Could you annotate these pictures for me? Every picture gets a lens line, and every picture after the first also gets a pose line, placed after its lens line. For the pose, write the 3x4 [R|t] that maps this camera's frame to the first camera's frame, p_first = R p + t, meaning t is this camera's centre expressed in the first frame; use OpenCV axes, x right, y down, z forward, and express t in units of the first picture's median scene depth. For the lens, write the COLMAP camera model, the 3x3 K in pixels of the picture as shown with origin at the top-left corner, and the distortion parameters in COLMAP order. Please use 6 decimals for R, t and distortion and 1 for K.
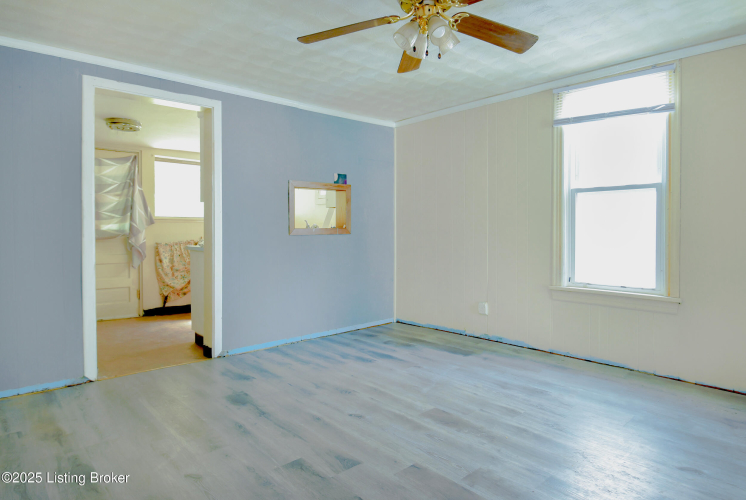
lens RADIAL K [[442.2, 0, 374.2], [0, 442.2, 254.6], [0, 0, 1]] dist [-0.015708, -0.000102]
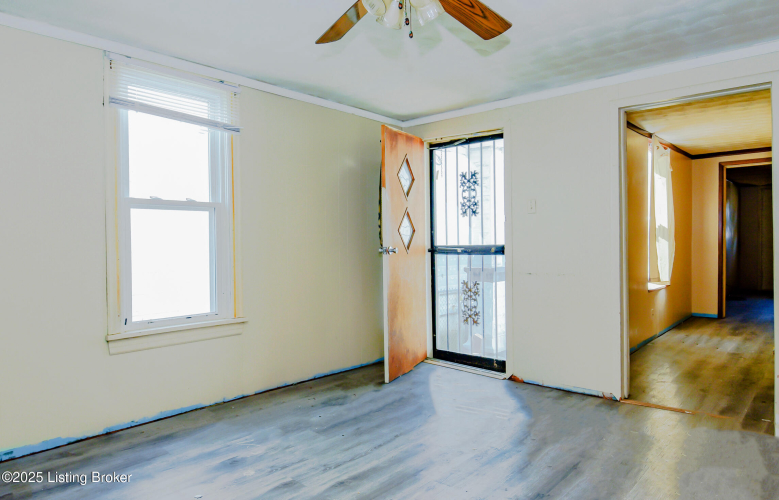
lens RADIAL K [[505.0, 0, 392.2], [0, 505.0, 247.4], [0, 0, 1]] dist [0.005521, -0.000253]
pose [[-0.085021, -0.006438, 0.996358, -0.550201], [0.072862, 0.997262, 0.012661, -0.054101], [-0.993712, 0.073673, -0.084319, 0.811857]]
